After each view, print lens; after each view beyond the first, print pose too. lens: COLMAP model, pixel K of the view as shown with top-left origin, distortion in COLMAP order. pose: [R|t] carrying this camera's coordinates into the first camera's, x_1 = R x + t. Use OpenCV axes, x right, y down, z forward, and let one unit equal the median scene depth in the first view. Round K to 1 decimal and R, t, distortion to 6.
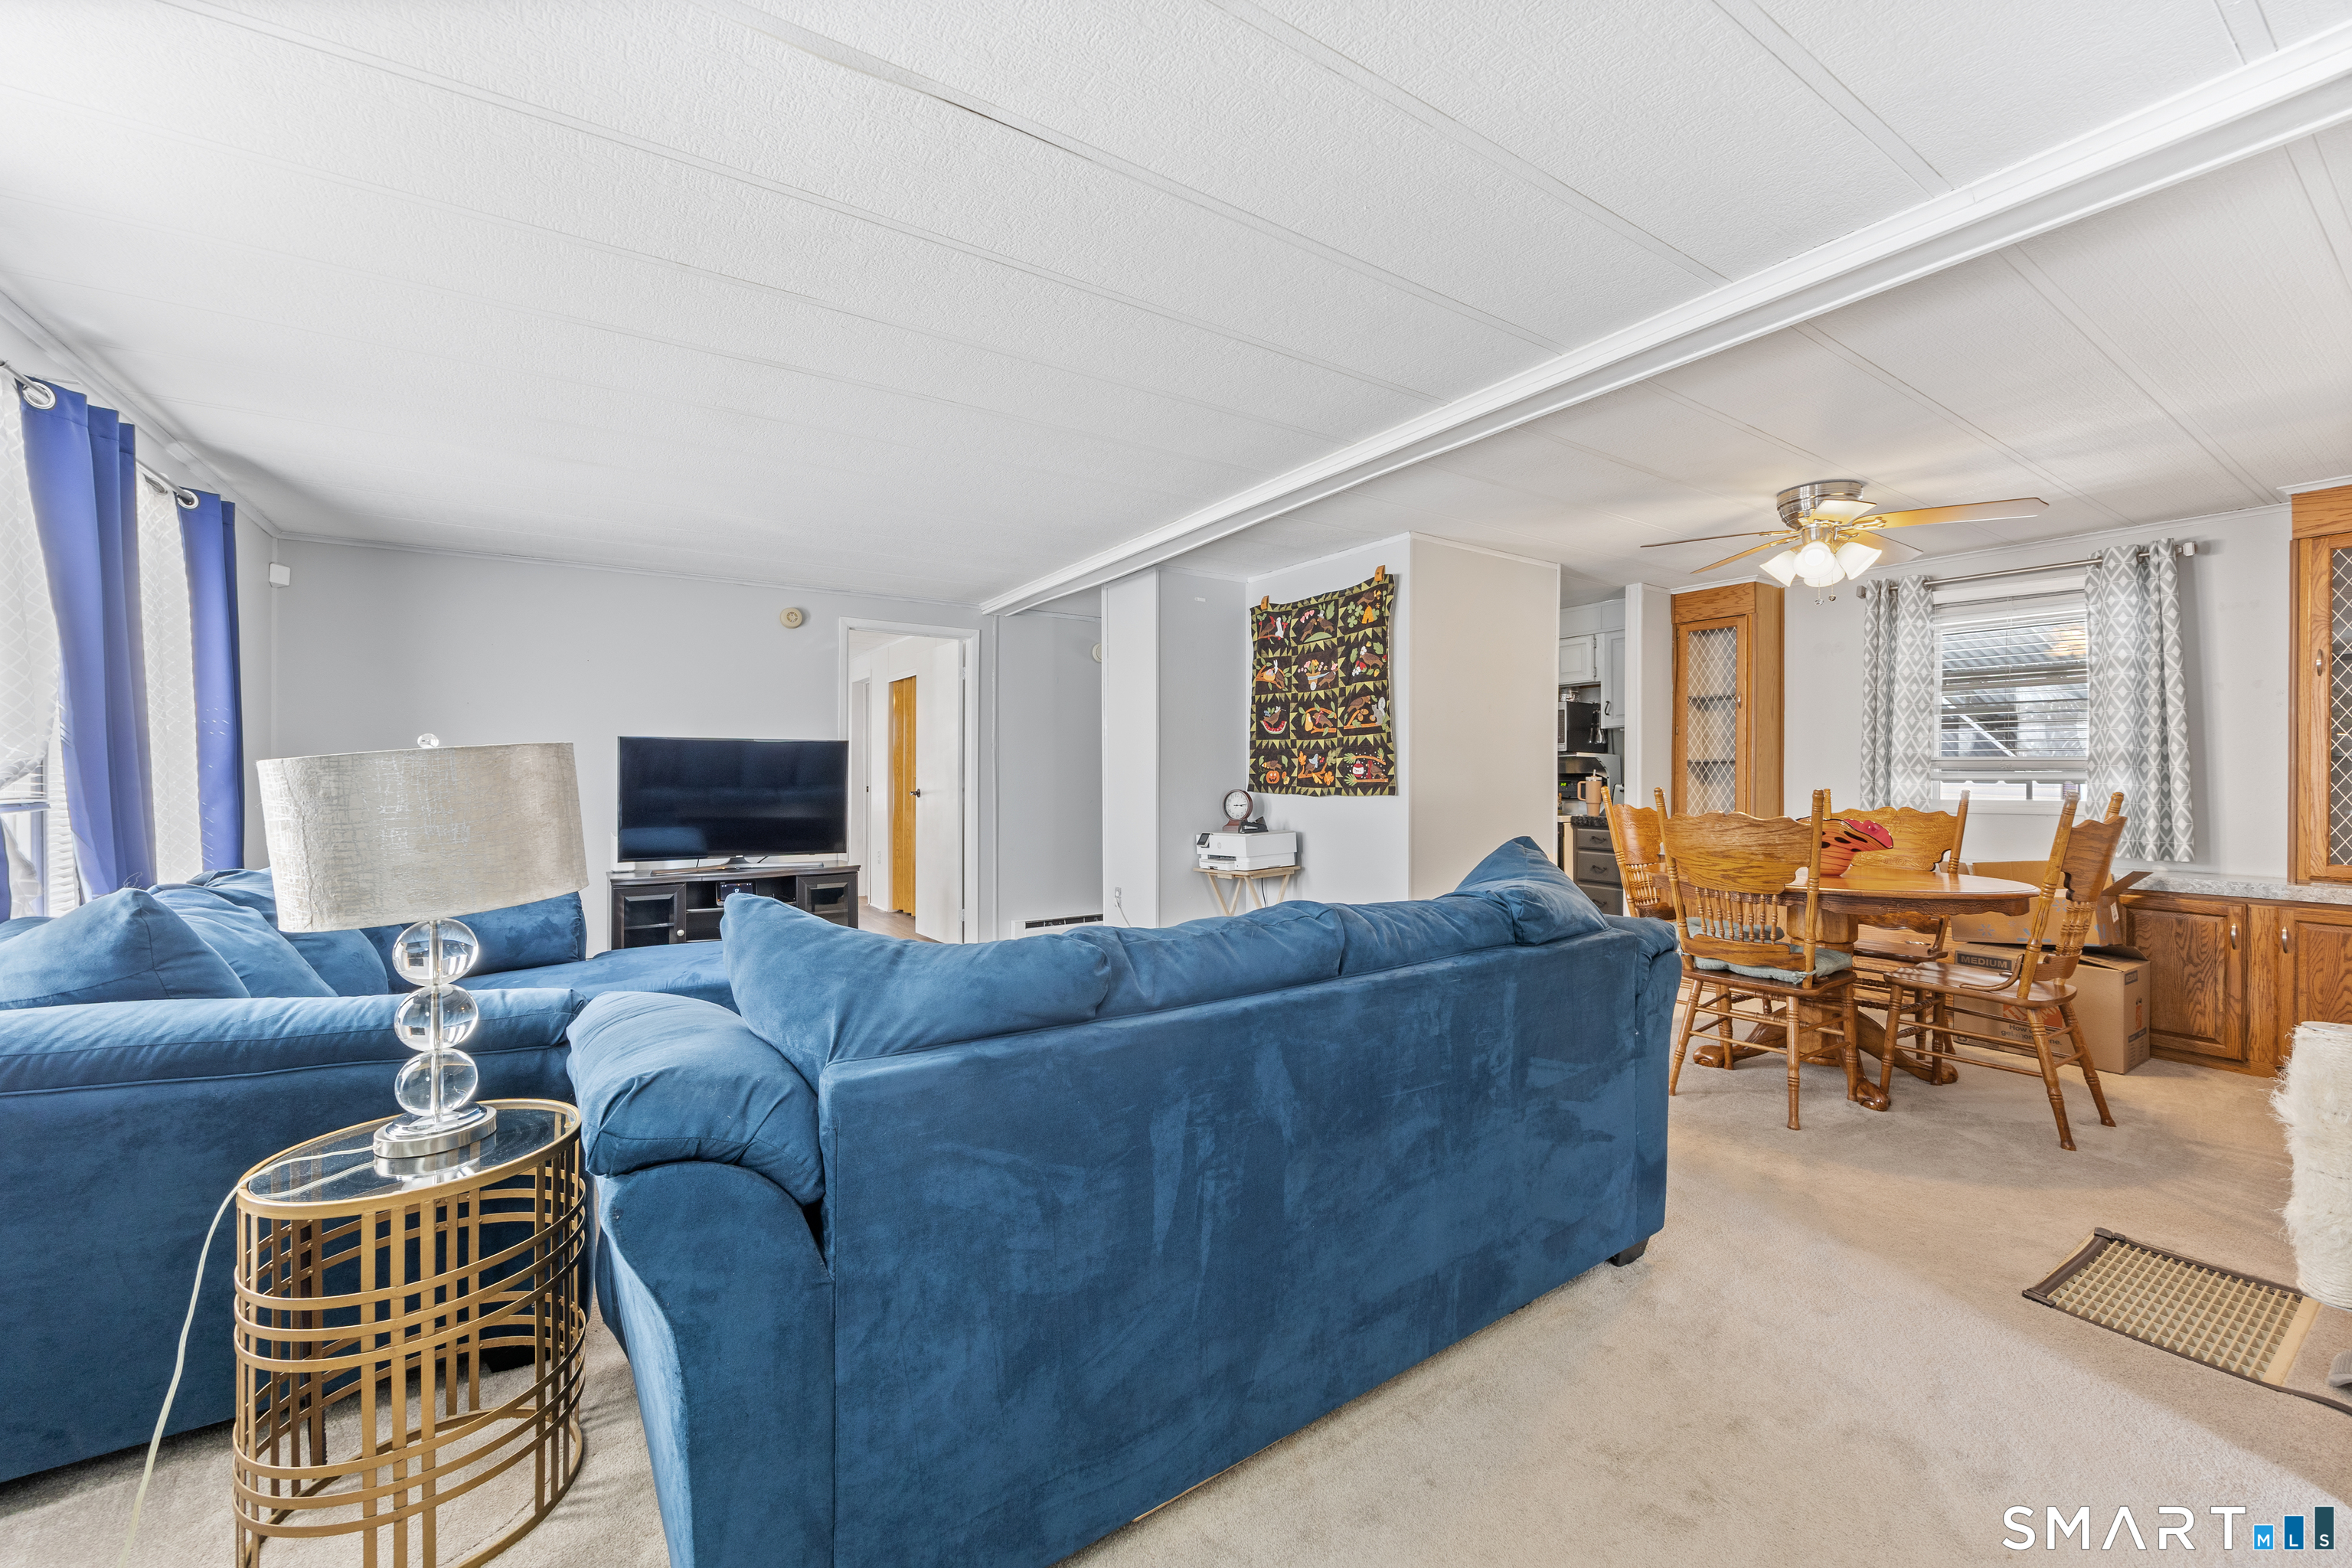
lens RADIAL K [[926.2, 0, 1197.3], [0, 926.2, 779.8], [0, 0, 1]] dist [-0.001045, 0.001084]
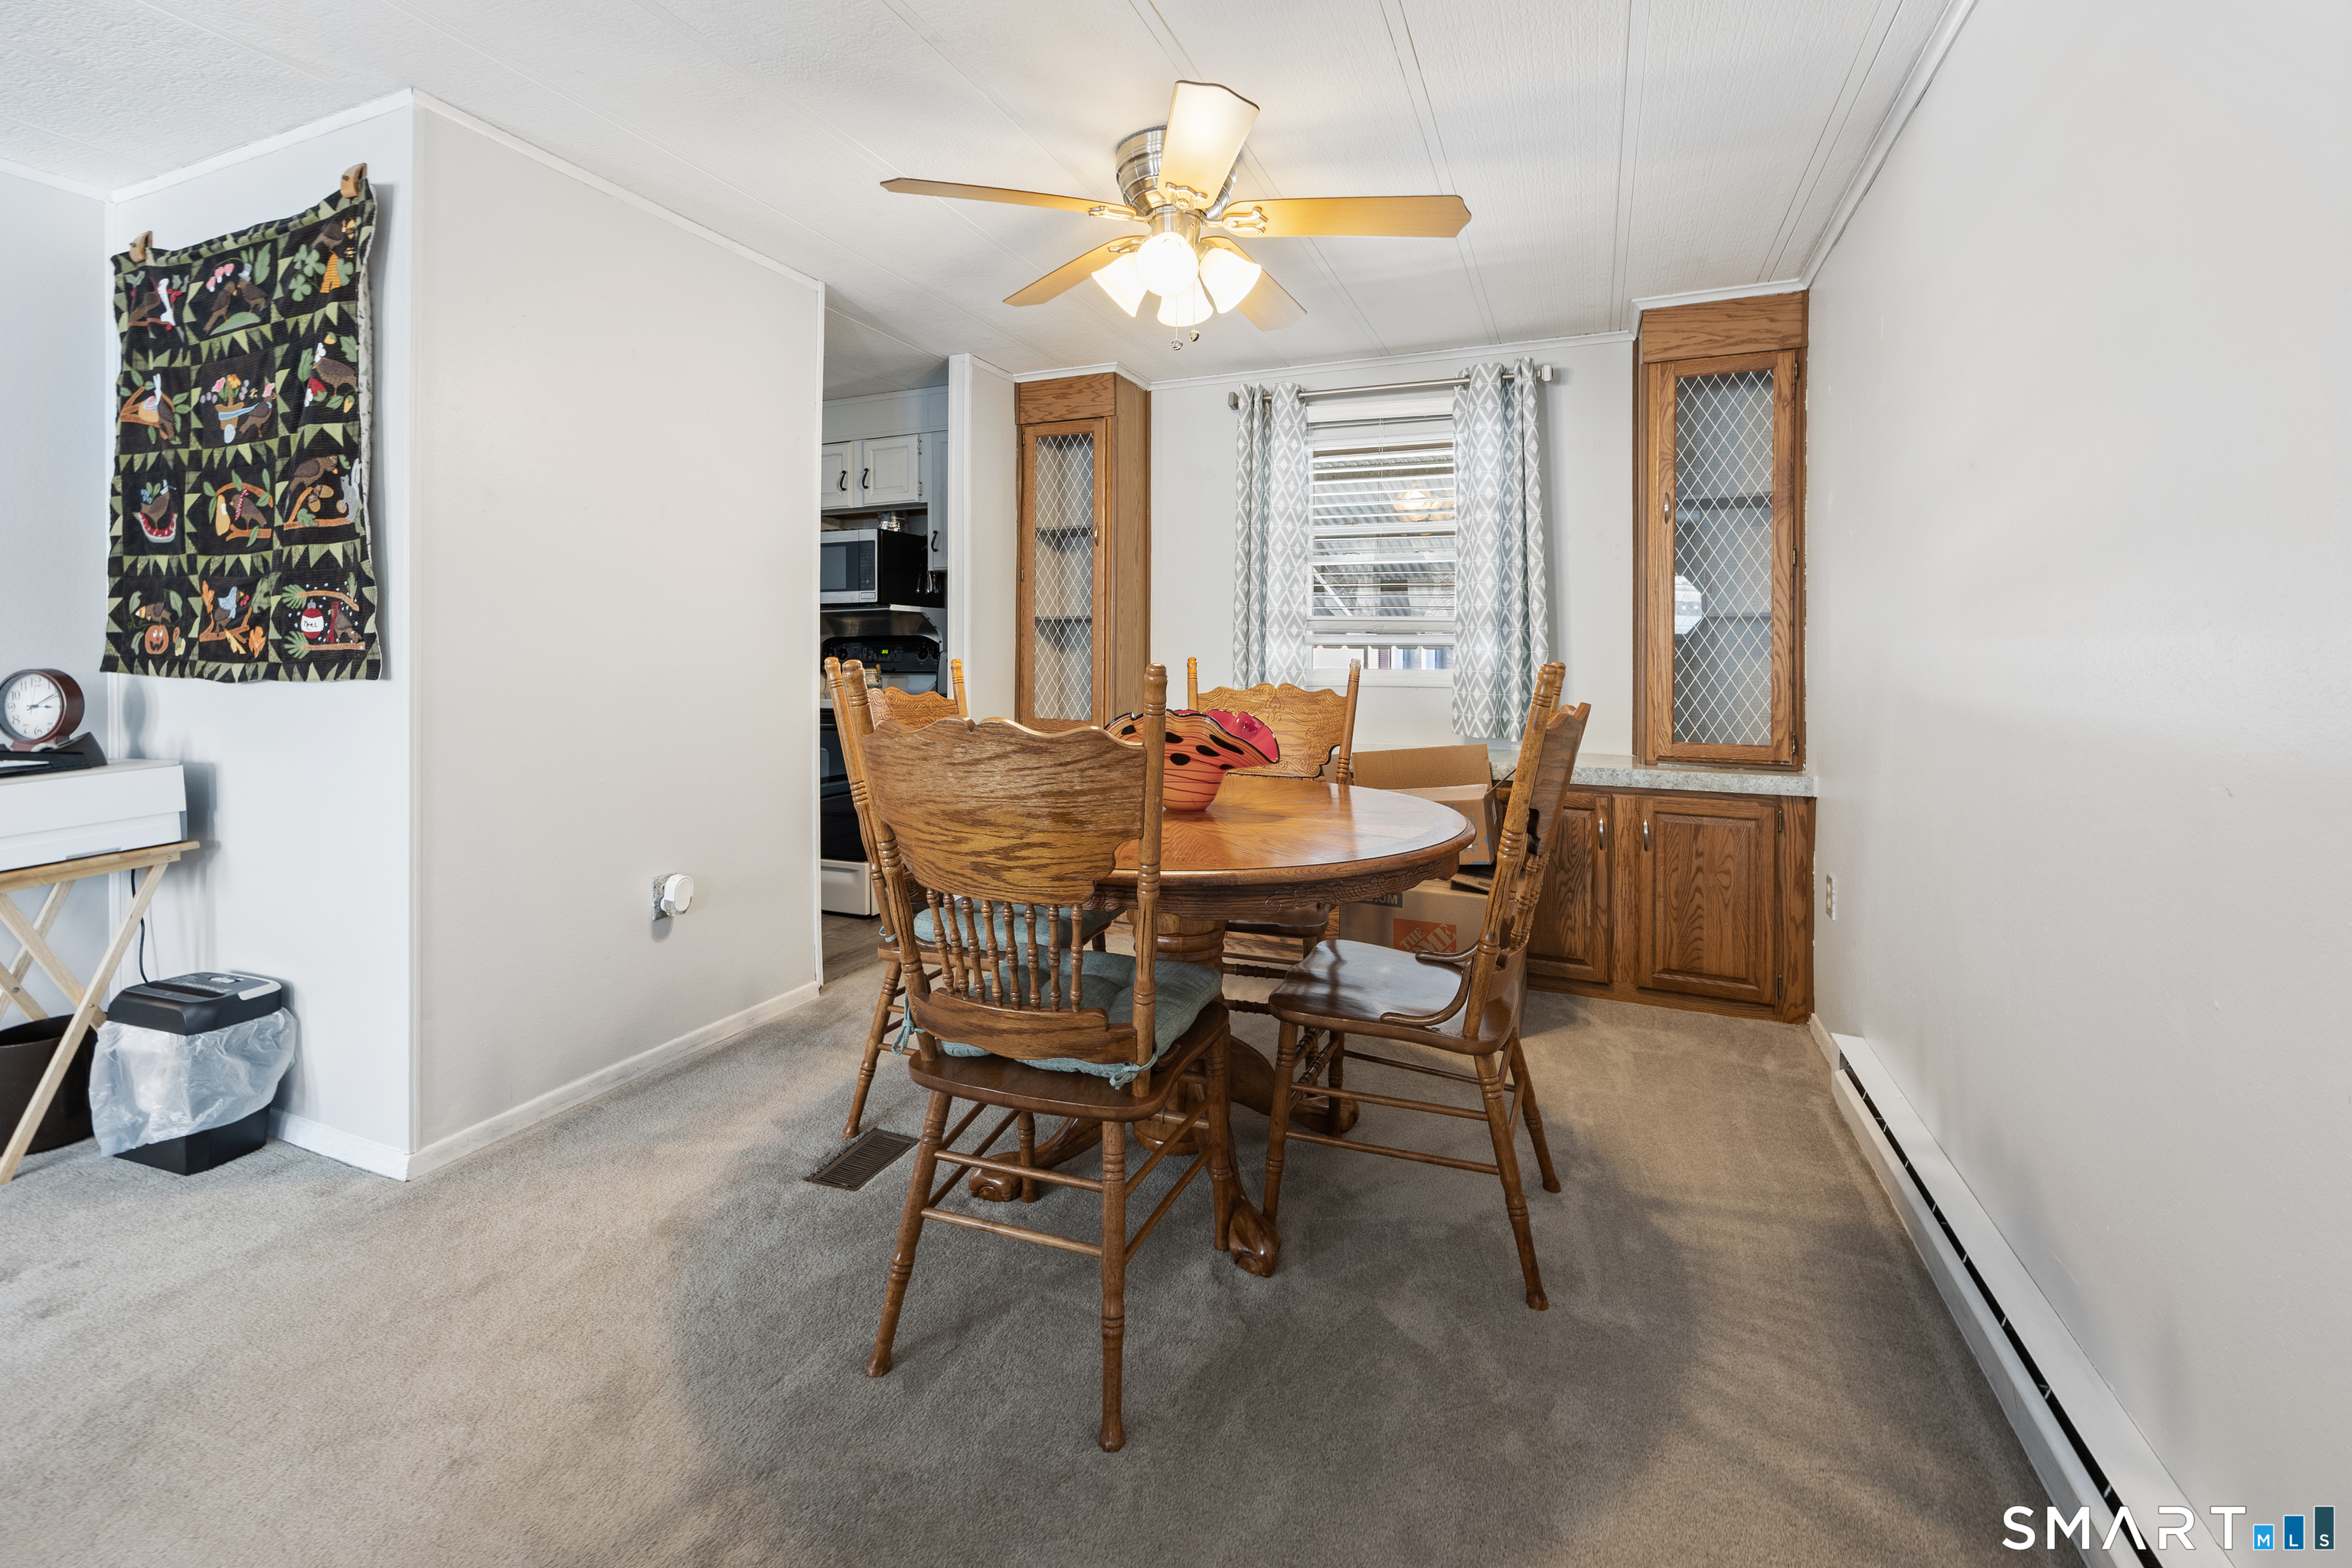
lens RADIAL K [[926.2, 0, 1200.2], [0, 926.2, 654.4], [0, 0, 1]] dist [-0.001045, 0.001084]
pose [[0.832939, -0.005972, 0.553333, 0.287232], [0.001113, 0.999958, 0.009118, 0.000894], [-0.553364, -0.006978, 0.832910, 0.401672]]
